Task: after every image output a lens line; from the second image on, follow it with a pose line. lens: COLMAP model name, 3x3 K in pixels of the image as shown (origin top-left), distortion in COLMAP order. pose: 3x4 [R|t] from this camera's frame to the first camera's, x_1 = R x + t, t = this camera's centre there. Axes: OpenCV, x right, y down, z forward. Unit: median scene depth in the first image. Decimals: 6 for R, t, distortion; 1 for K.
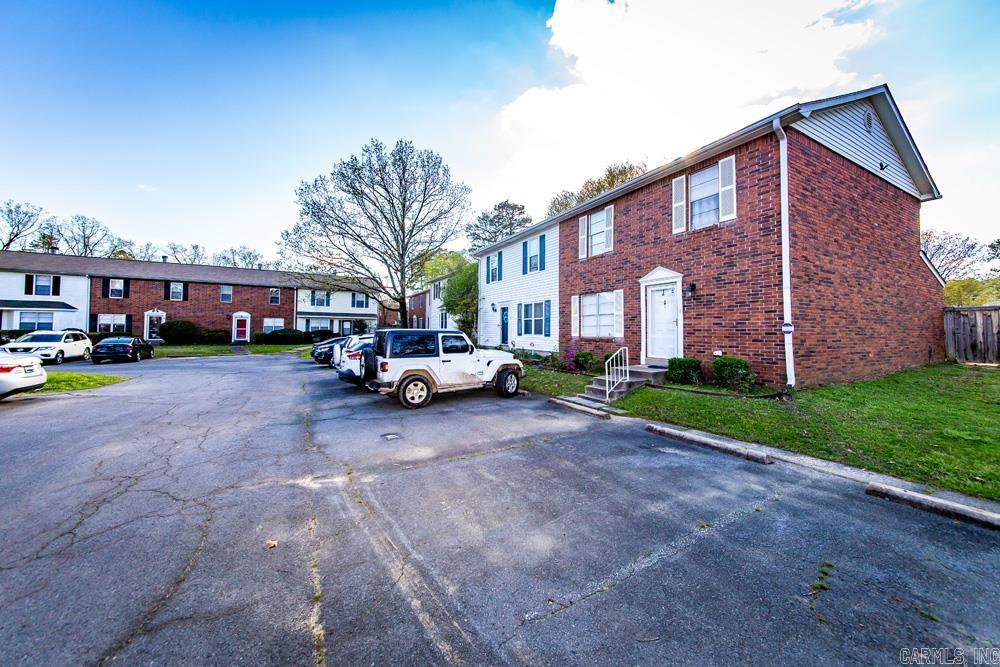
lens RADIAL K [[355.1, 0, 494.9], [0, 355.1, 322.1], [0, 0, 1]] dist [-0.000406, -0.000010]
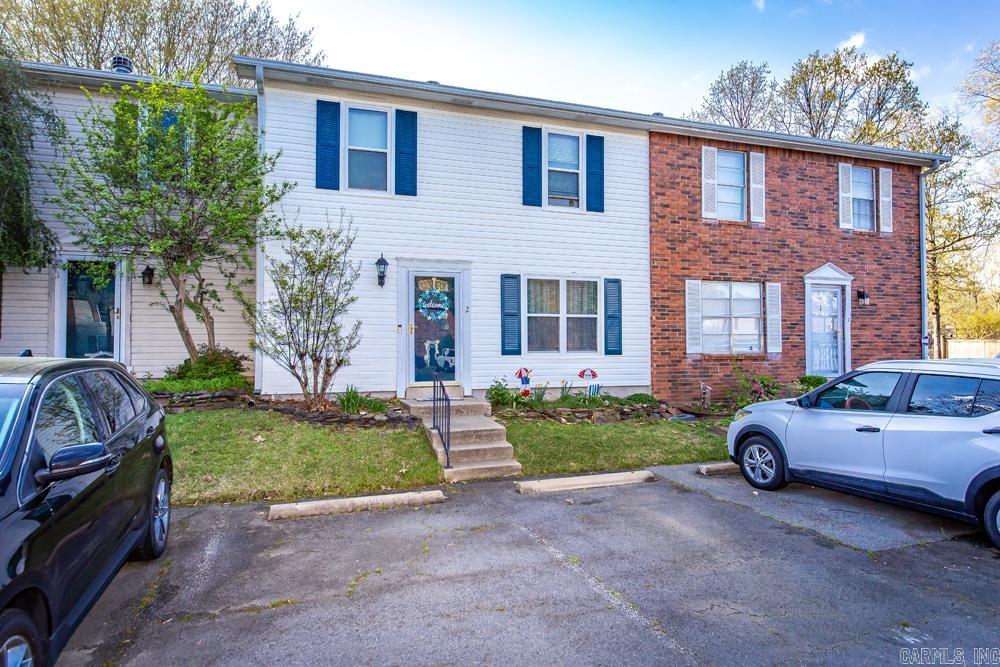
lens RADIAL K [[585.1, 0, 500.0], [0, 585.1, 333.5], [0, 0, 1]] dist [0.000580, -0.000178]
pose [[0.175238, 0.027281, 0.984148, -0.691808], [-0.020293, 0.999504, -0.024093, 0.036113], [-0.984317, -0.015749, 0.175705, 1.075257]]
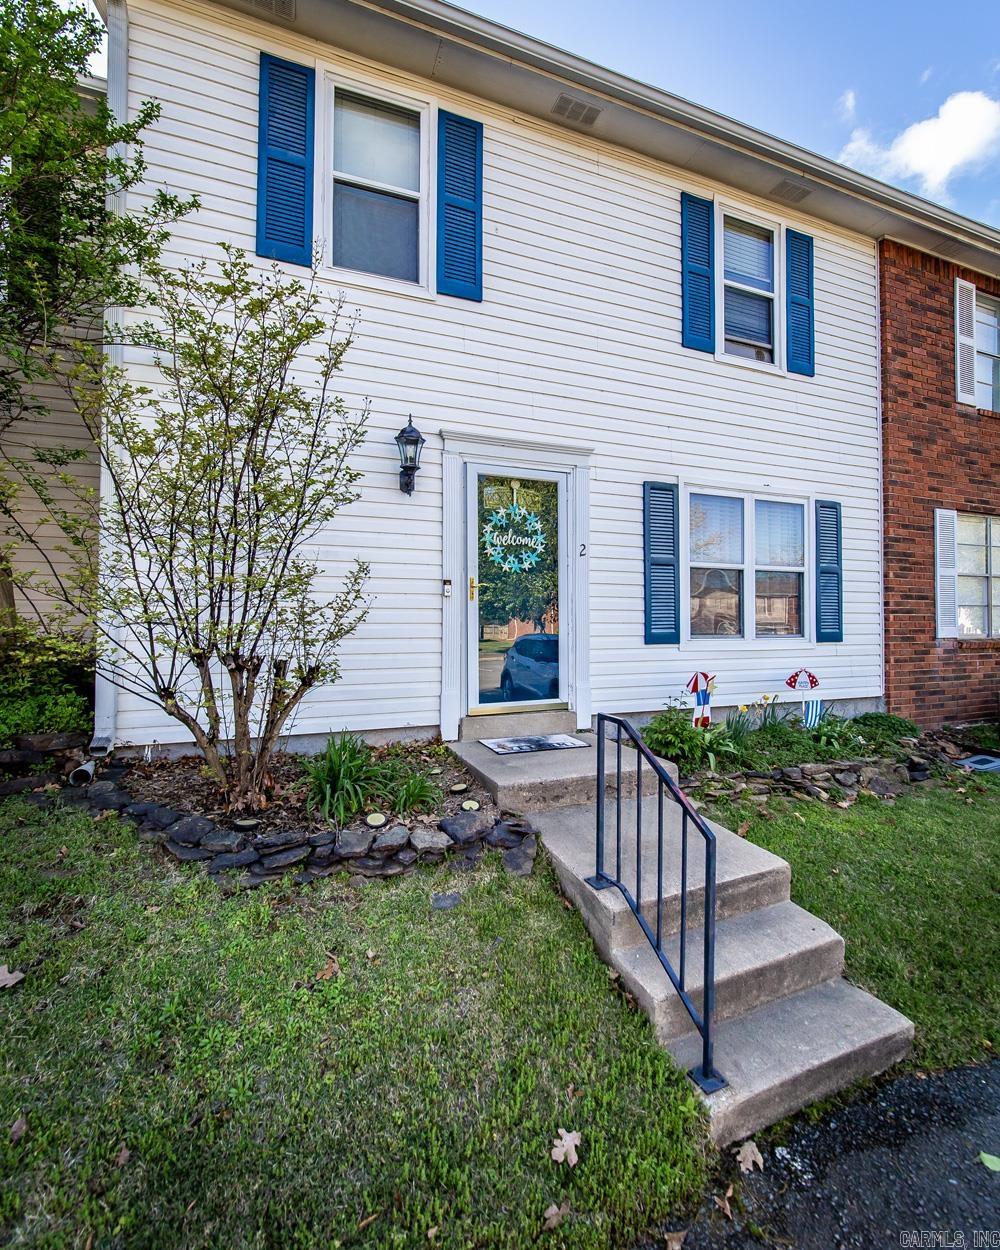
lens RADIAL K [[559.5, 0, 502.1], [0, 559.5, 618.0], [0, 0, 1]] dist [-0.010551, -0.000322]
pose [[0.134070, 0.010645, 0.990915, -0.302328], [-0.022498, 0.999717, -0.007696, 0.033692], [-0.990716, -0.021262, 0.134272, 1.254449]]
